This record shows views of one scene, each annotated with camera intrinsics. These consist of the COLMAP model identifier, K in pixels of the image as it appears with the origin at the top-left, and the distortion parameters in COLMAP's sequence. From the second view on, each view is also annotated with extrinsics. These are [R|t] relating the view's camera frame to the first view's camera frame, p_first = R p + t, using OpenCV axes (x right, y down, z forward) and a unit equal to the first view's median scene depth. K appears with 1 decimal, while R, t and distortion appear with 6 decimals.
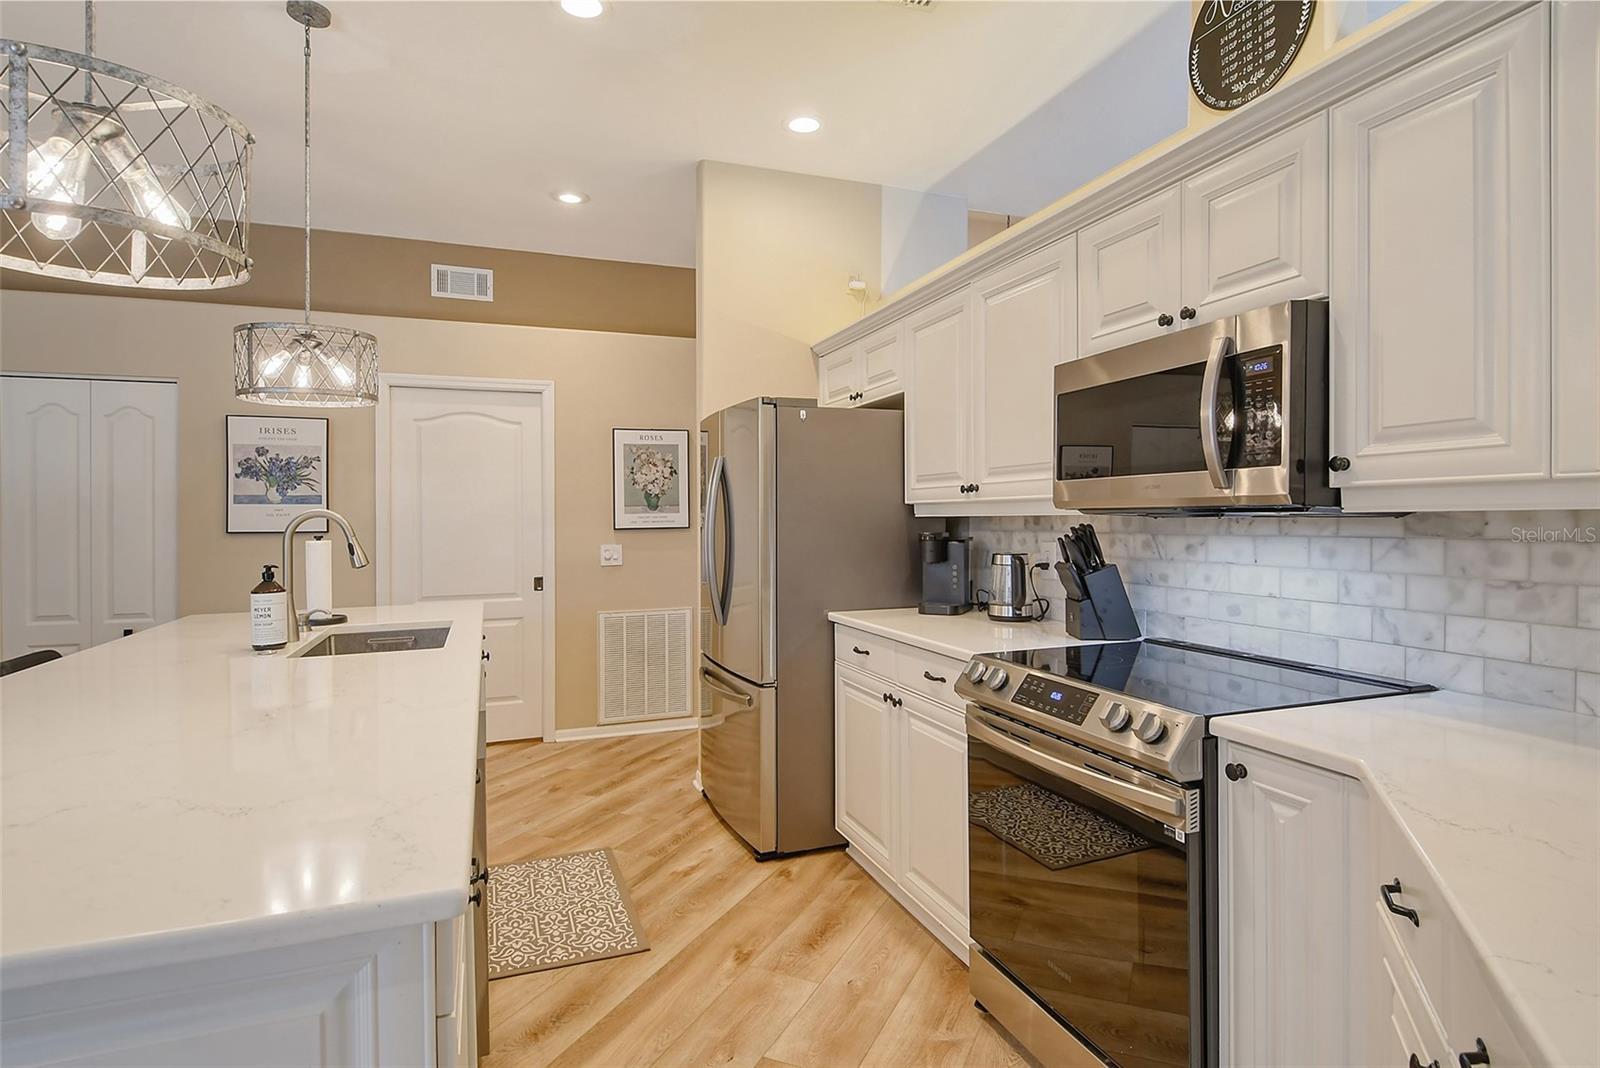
lens RADIAL K [[853.8, 0, 817.1], [0, 853.8, 513.8], [0, 0, 1]] dist [0.024962, -0.021406]
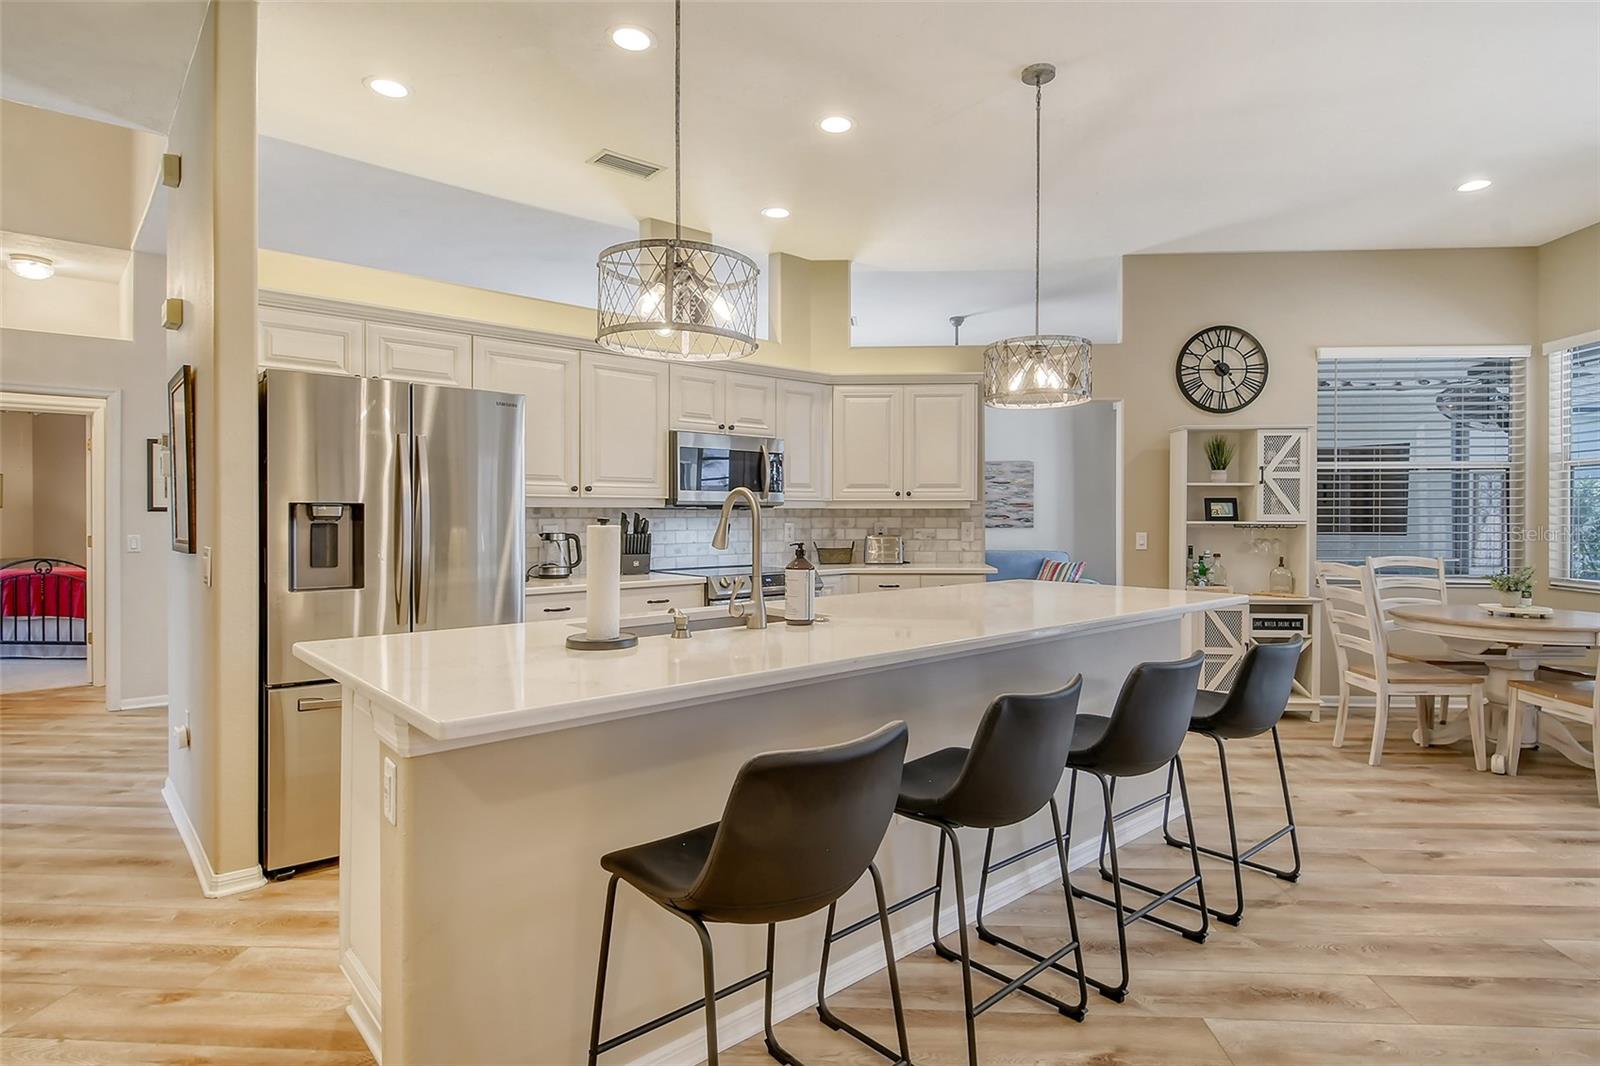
lens RADIAL K [[834.3, 0, 821.9], [0, 834.3, 528.3], [0, 0, 1]] dist [0.025843, -0.022156]
pose [[-0.368434, -0.005293, 0.929639, -1.318273], [0.000708, 0.999982, 0.005974, 0.031013], [-0.929654, 0.002859, -0.368423, 1.132681]]
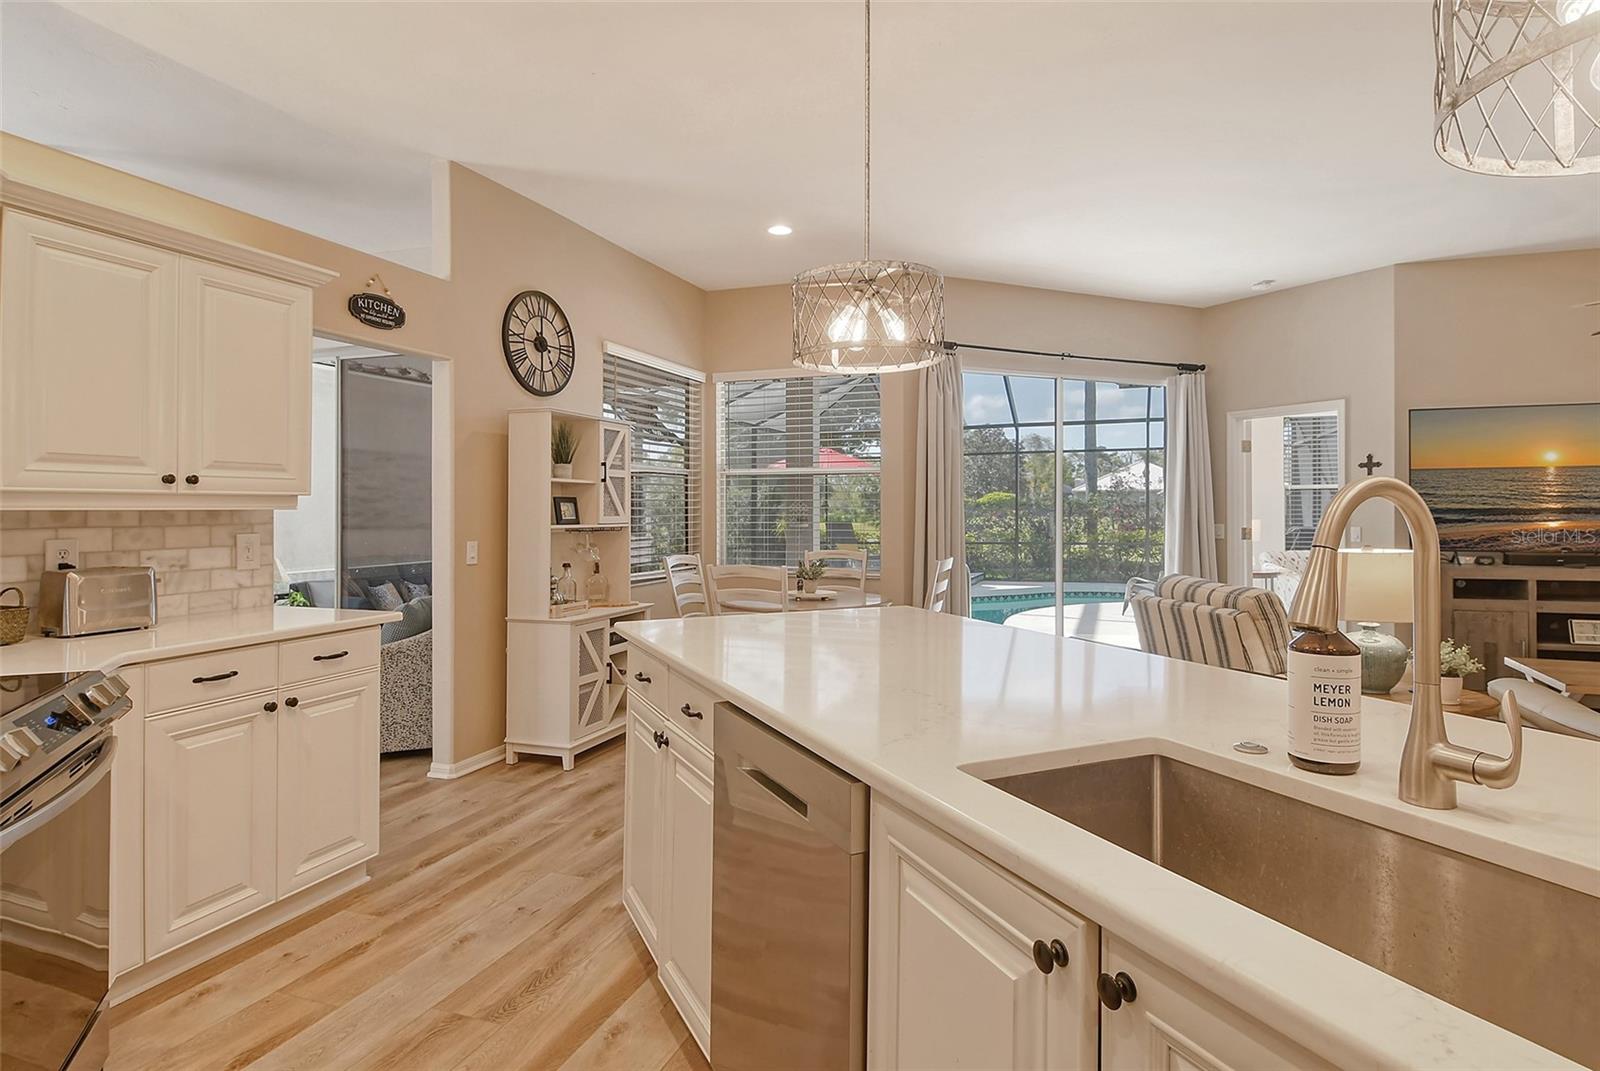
lens RADIAL K [[834.7, 0, 825.1], [0, 834.7, 503.7], [0, 0, 1]] dist [0.005195, -0.029015]
pose [[-0.996031, 0.009761, -0.088470, -0.272563], [0.010577, 0.999906, -0.008763, 0.006684], [0.088376, -0.009664, -0.996040, 1.215714]]
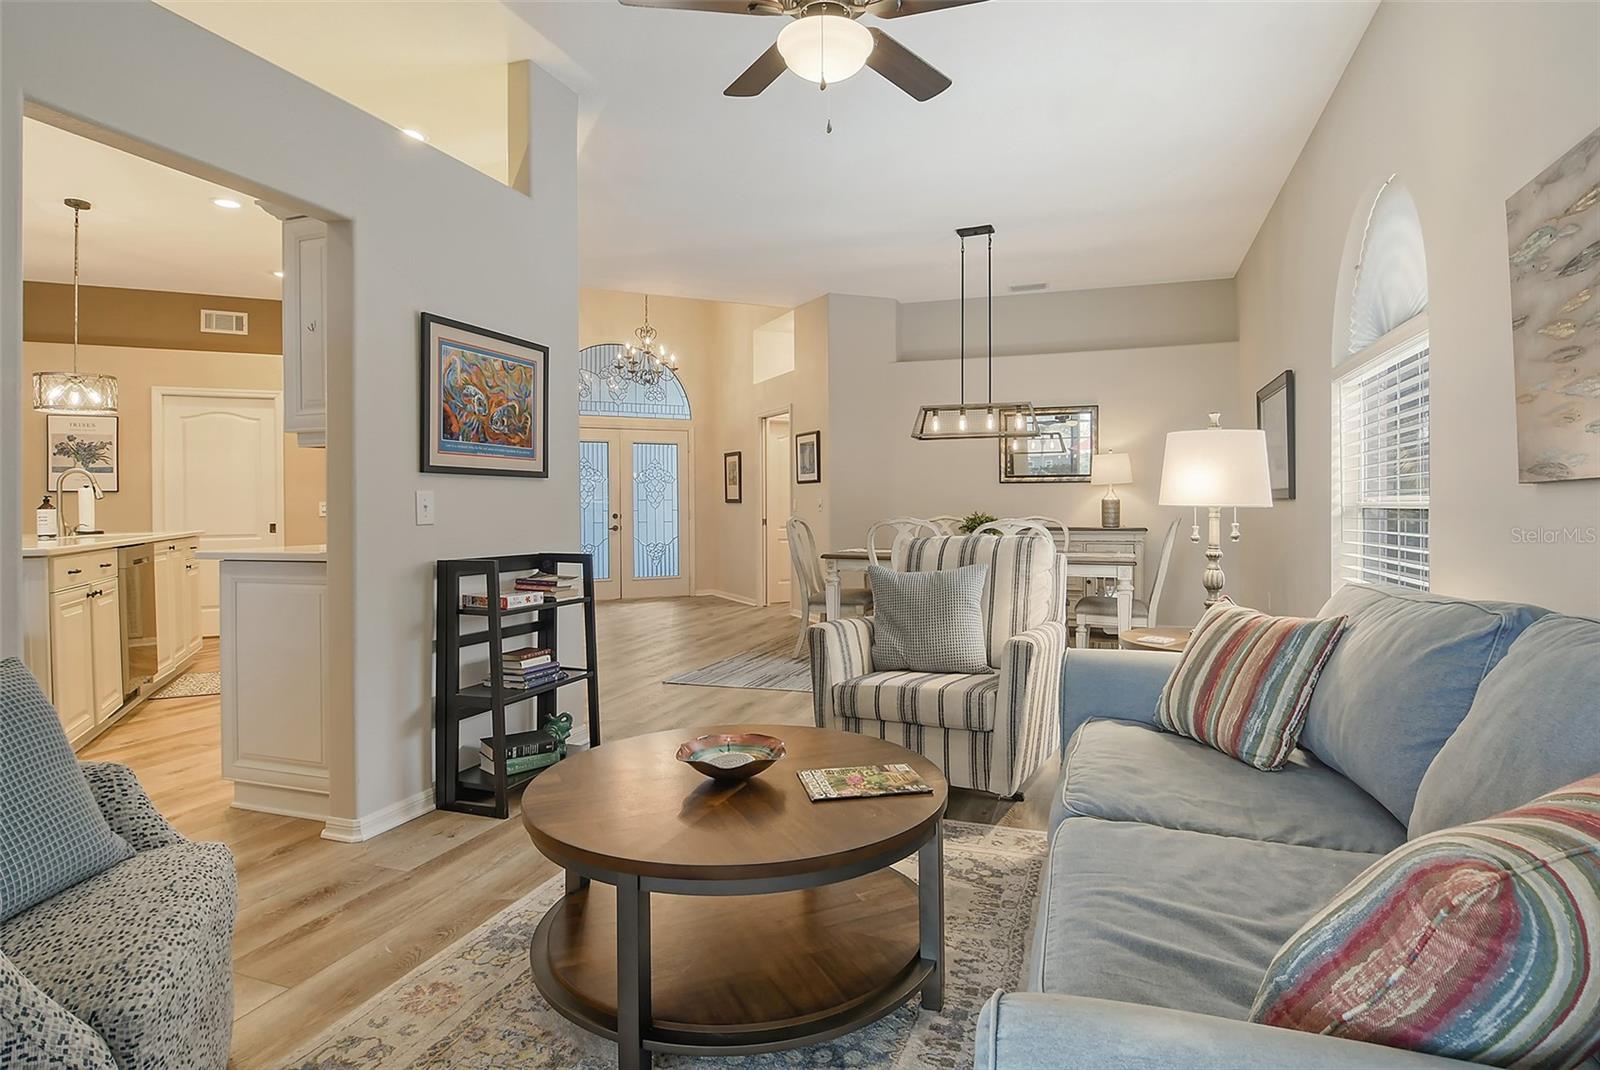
lens RADIAL K [[861.2, 0, 797.8], [0, 861.2, 501.4], [0, 0, 1]] dist [0.025632, -0.025157]
pose [[0.997498, -0.001523, 0.070683, 0.803326], [0.001633, 0.999998, -0.001503, 0.066591], [-0.070681, 0.001615, 0.997498, -0.945443]]
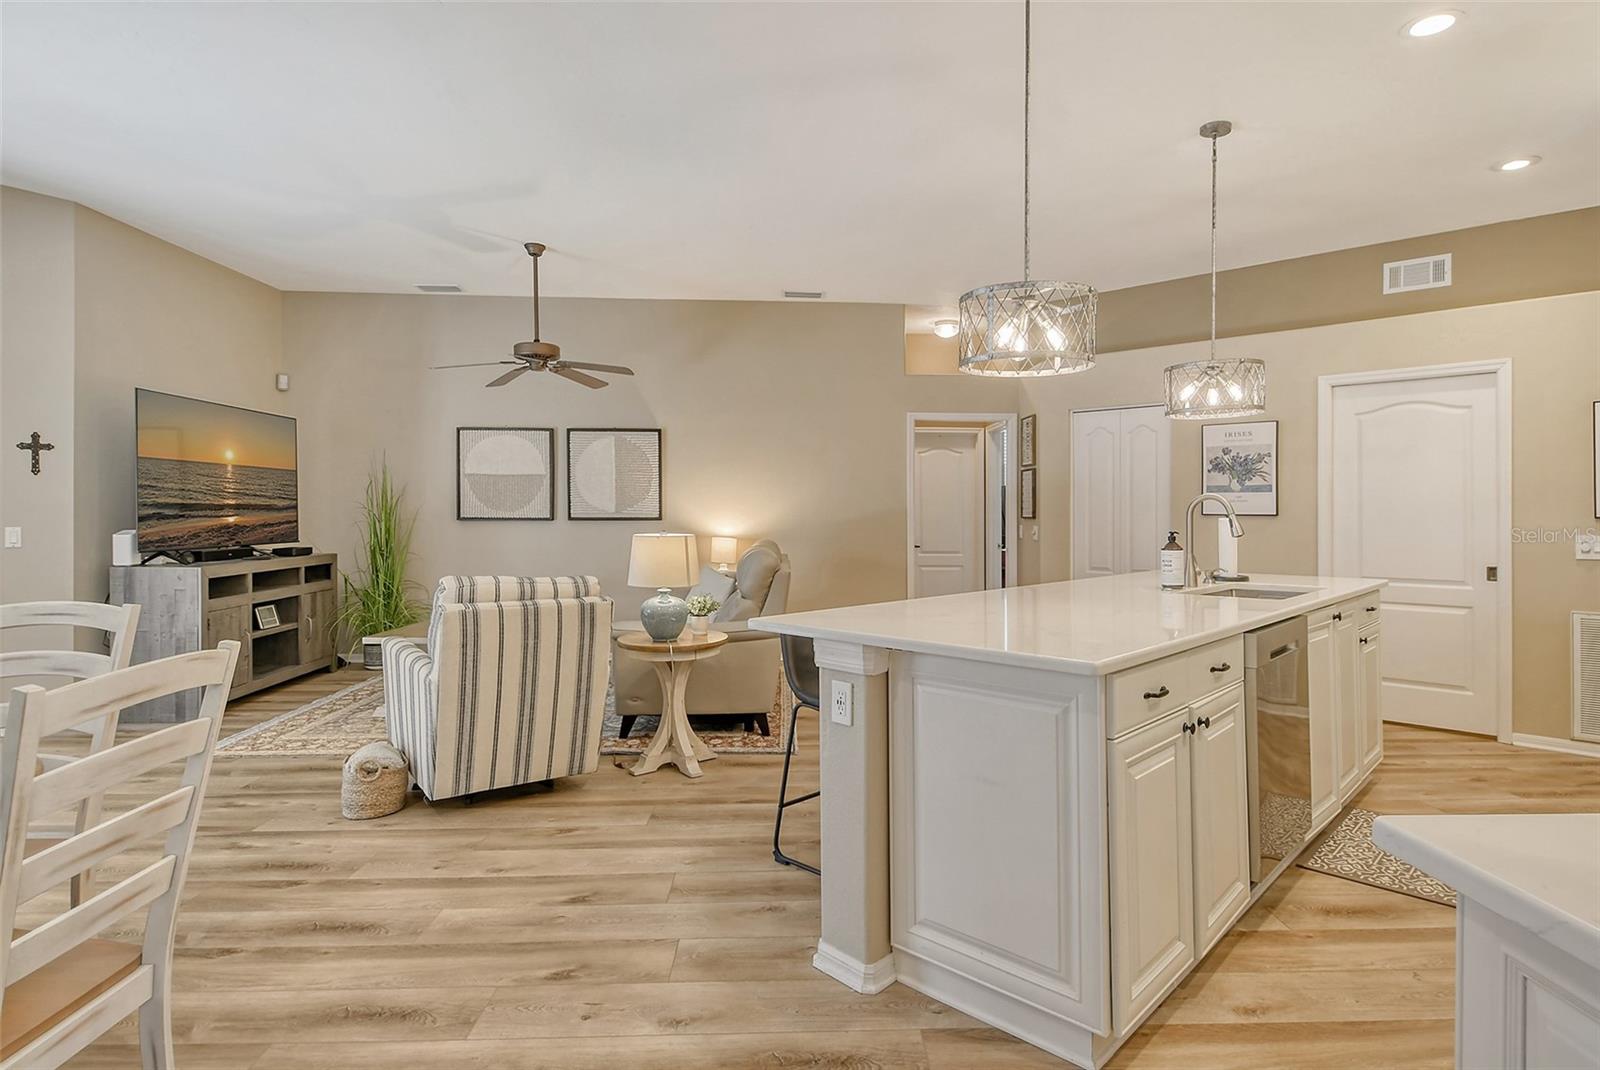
lens RADIAL K [[838.8, 0, 801.4], [0, 838.8, 508.8], [0, 0, 1]] dist [0.025355, -0.032573]
pose [[0.423443, 0.006119, -0.905902, 0.330533], [-0.003957, 0.999980, 0.004905, 0.013946], [0.905914, 0.001508, 0.423459, -0.152964]]
